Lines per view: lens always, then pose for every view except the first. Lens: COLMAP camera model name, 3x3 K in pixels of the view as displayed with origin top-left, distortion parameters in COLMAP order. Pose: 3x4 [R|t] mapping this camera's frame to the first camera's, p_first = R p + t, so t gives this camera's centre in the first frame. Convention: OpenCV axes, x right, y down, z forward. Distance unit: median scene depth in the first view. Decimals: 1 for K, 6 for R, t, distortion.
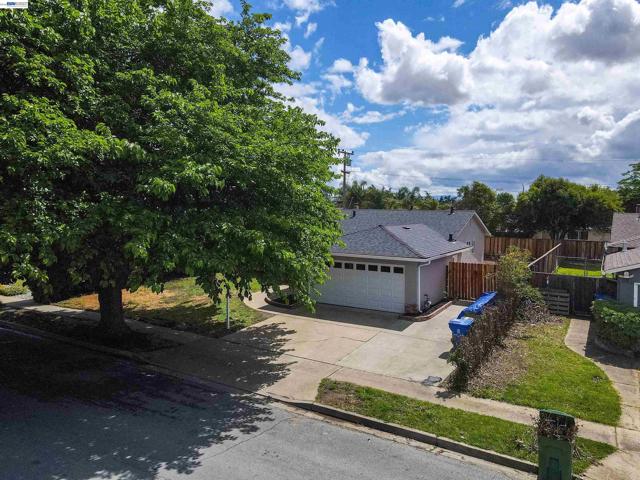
lens RADIAL K [[453.6, 0, 320.0], [0, 453.6, 240.0], [0, 0, 1]] dist [-0.003206, 0.000151]
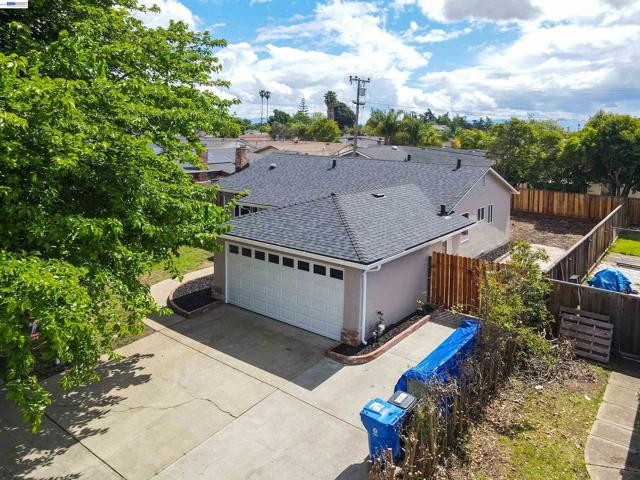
lens RADIAL K [[463.6, 0, 320.6], [0, 463.6, 173.0], [0, 0, 1]] dist [-0.009215, -0.003992]
pose [[0.992762, 0.016204, -0.119004, 0.201274], [-0.013855, 0.999693, 0.020543, -0.082015], [0.119300, -0.018746, 0.992681, 0.295209]]
